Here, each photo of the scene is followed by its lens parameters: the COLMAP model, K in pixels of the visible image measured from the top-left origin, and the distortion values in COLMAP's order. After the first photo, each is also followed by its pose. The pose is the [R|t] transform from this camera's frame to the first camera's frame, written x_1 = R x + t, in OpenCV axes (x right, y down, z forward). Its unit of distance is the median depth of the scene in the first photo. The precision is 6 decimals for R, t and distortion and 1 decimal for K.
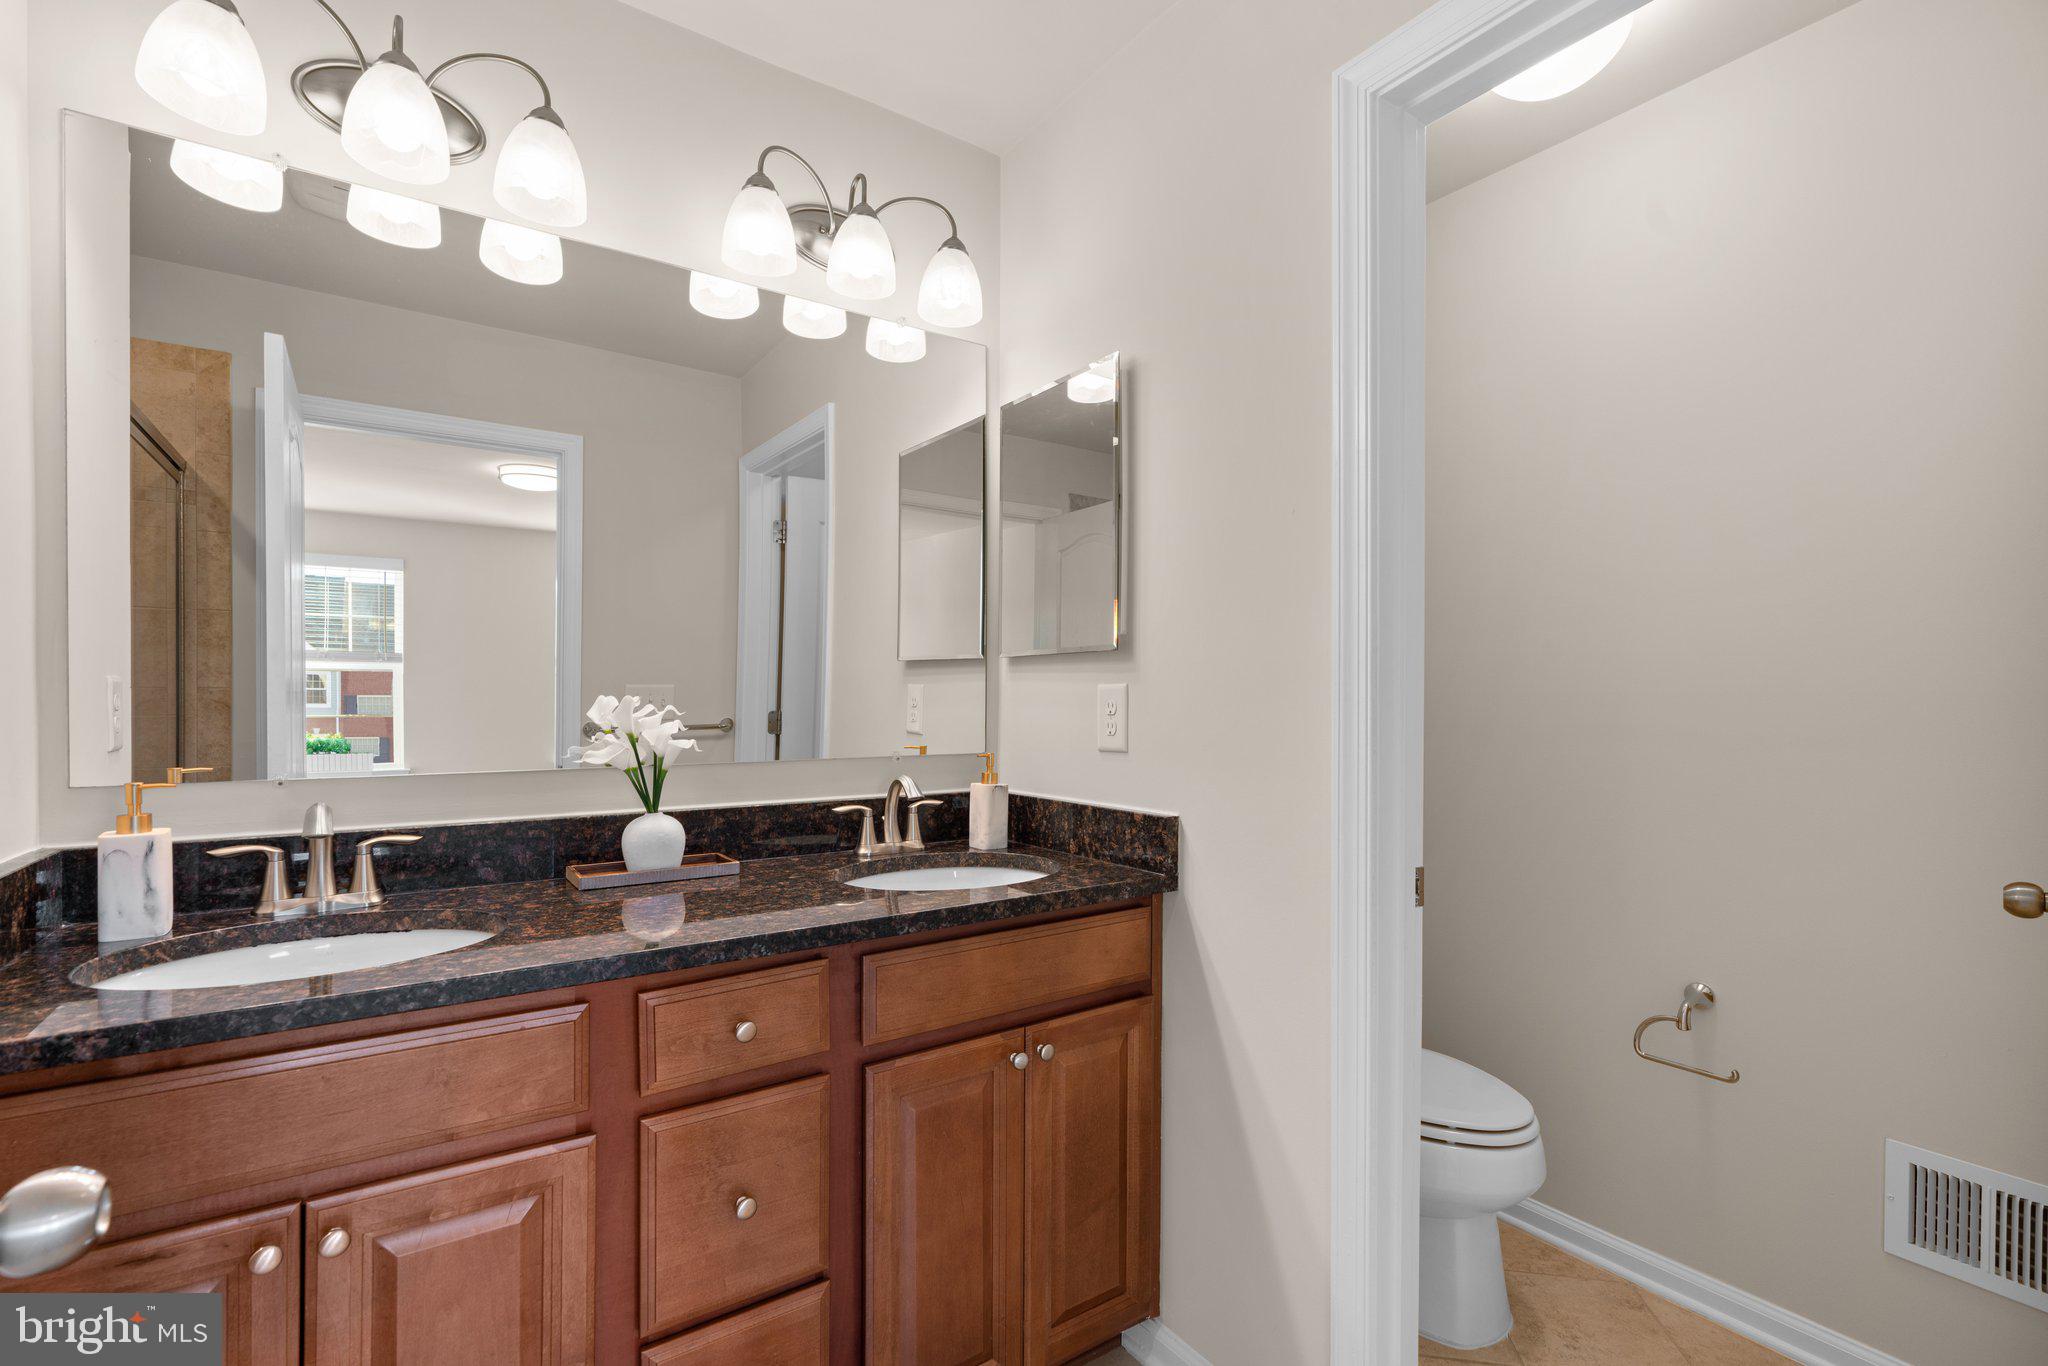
lens RADIAL K [[923.0, 0, 1023.6], [0, 923.0, 701.5], [0, 0, 1]] dist [-0.008938, 0.005667]
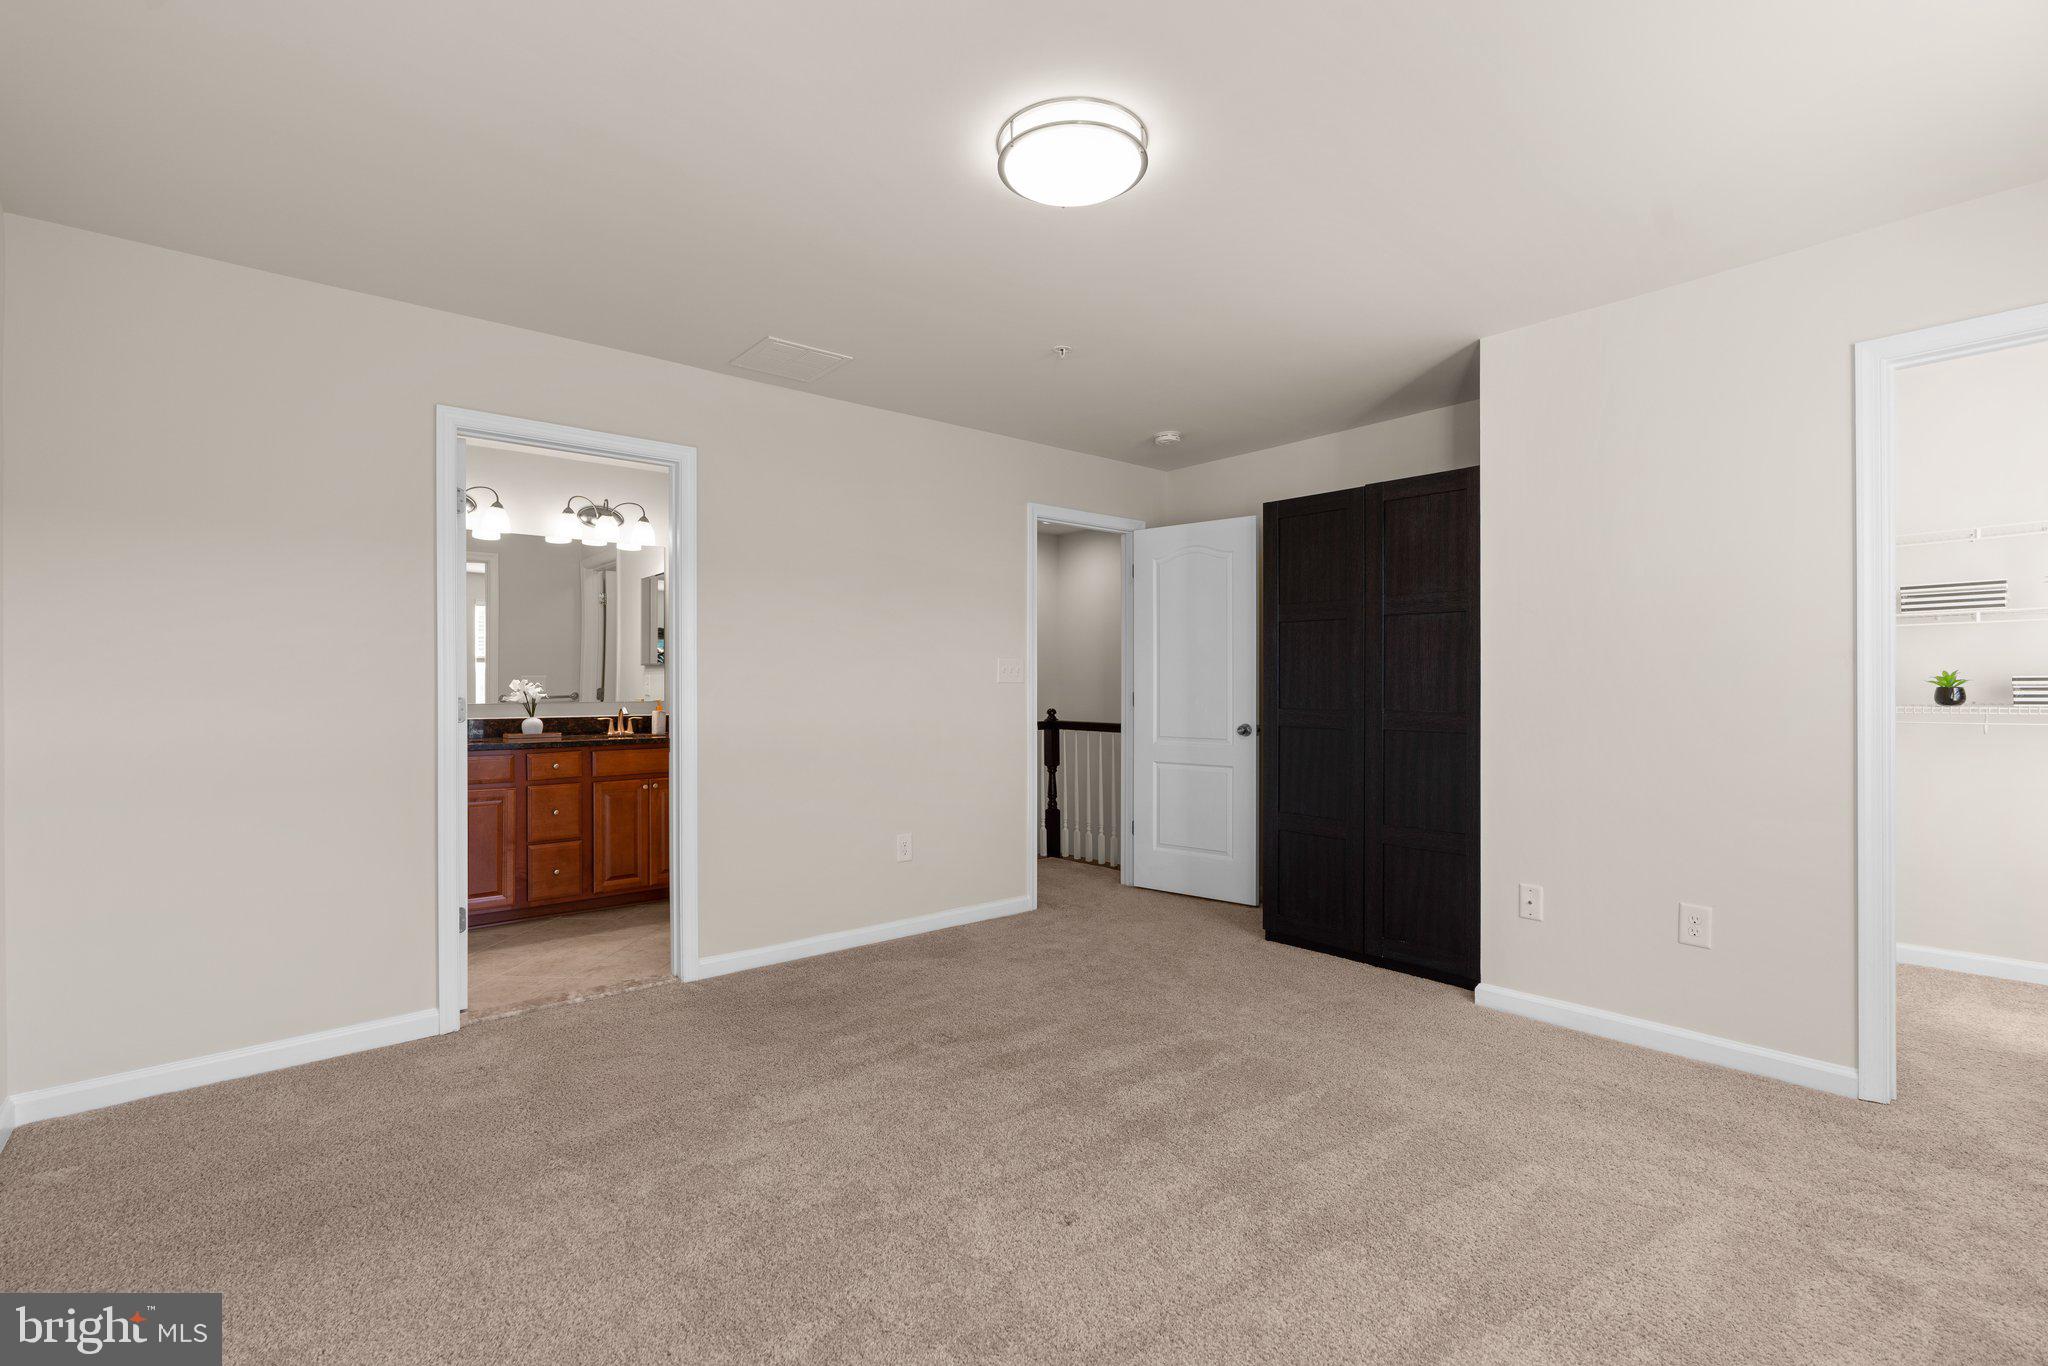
lens RADIAL K [[923.0, 0, 1023.6], [0, 923.0, 701.5], [0, 0, 1]] dist [-0.008938, 0.005667]
pose [[0.995612, 0.002395, 0.093544, 0.960074], [-0.003220, 0.999957, 0.008665, 0.037462], [-0.093520, -0.008928, 0.995577, -2.252017]]
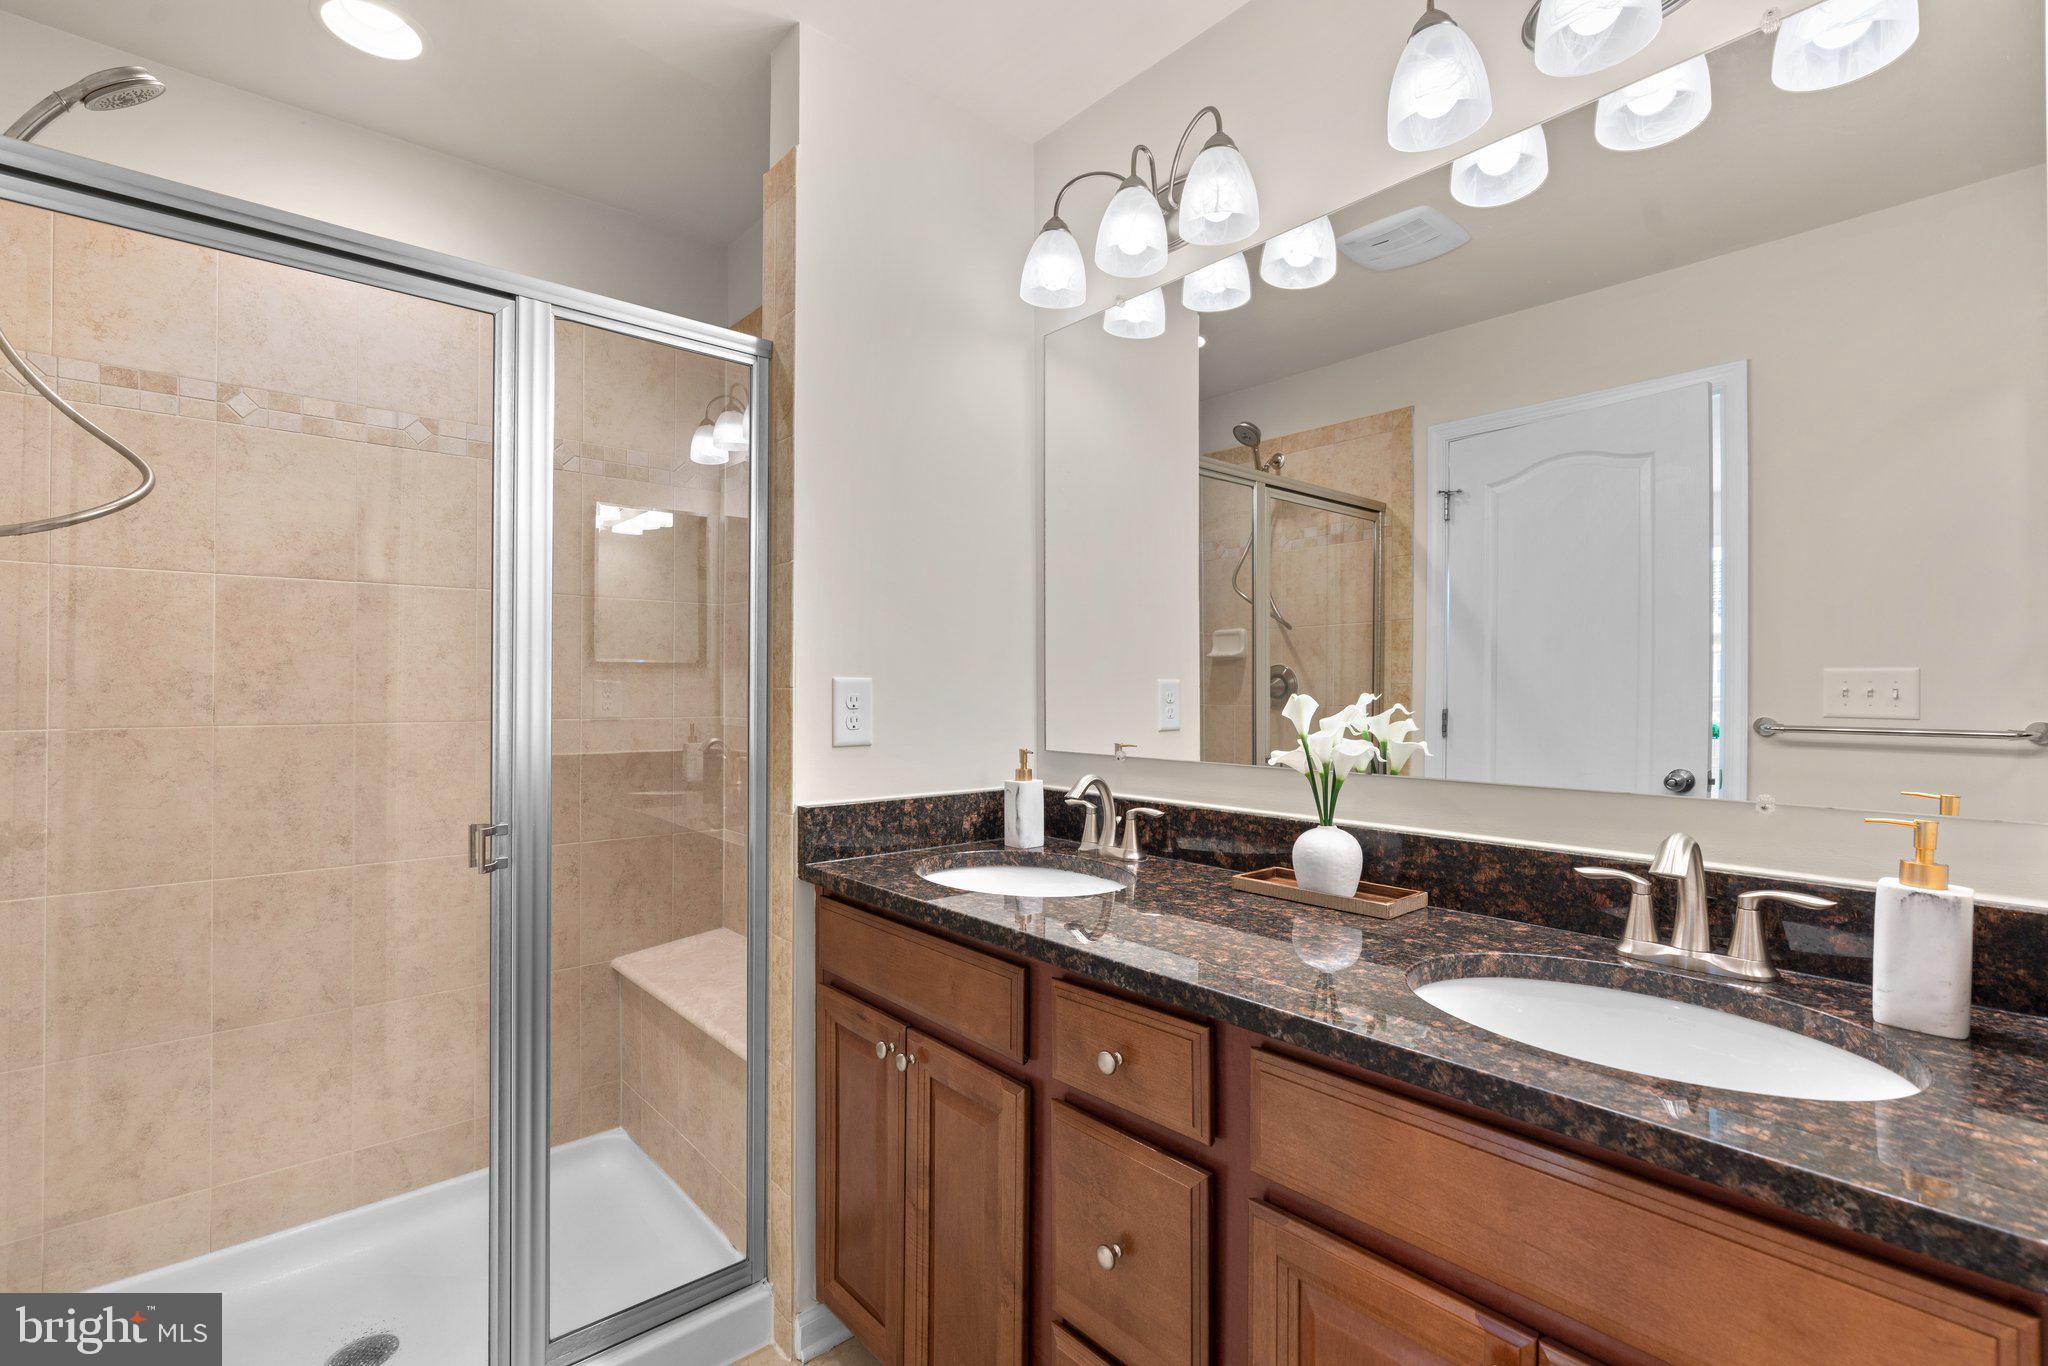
lens RADIAL K [[922.4, 0, 1015.6], [0, 922.4, 679.7], [0, 0, 1]] dist [-0.028082, 0.013665]
pose [[0.104628, -0.009628, -0.994465, 0.438163], [-0.008348, 0.999909, -0.010559, -0.006404], [0.994476, 0.009407, 0.104538, 0.601610]]
